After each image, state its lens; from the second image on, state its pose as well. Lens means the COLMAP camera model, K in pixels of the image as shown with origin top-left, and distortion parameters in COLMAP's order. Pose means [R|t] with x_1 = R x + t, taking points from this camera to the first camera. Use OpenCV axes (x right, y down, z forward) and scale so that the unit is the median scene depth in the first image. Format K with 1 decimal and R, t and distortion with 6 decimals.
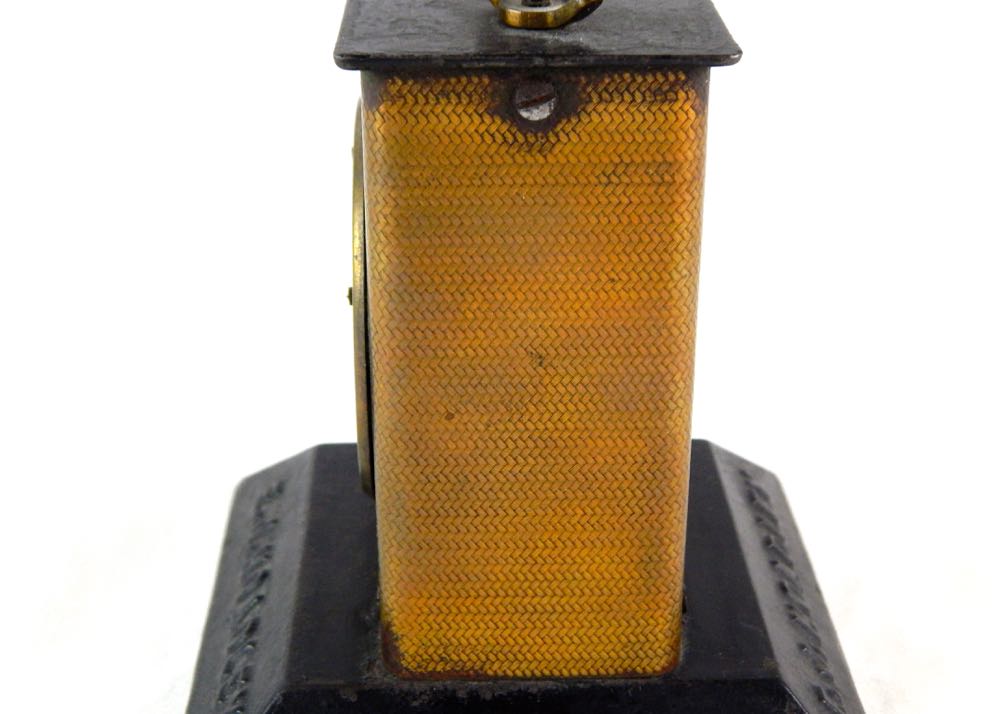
lens RADIAL K [[1357.0, 0, 492.3], [0, 1357.0, 359.1], [0, 0, 1]] dist [-0.045610, 0.000000]
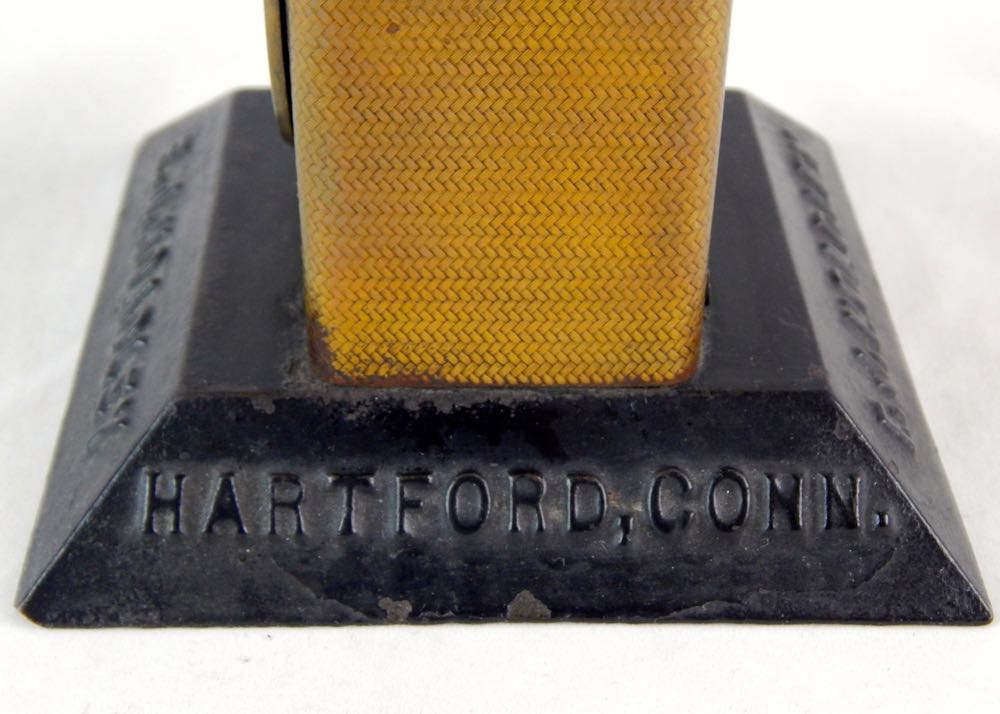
lens RADIAL K [[1357.0, 0, 501.3], [0, 1357.0, 360.1], [0, 0, 1]] dist [-0.045610, 0.000000]
pose [[0.999931, 0.011373, 0.002924, 0.025216], [-0.011730, 0.979009, 0.203478, 0.066185], [-0.000549, -0.203498, 0.979075, 0.256121]]
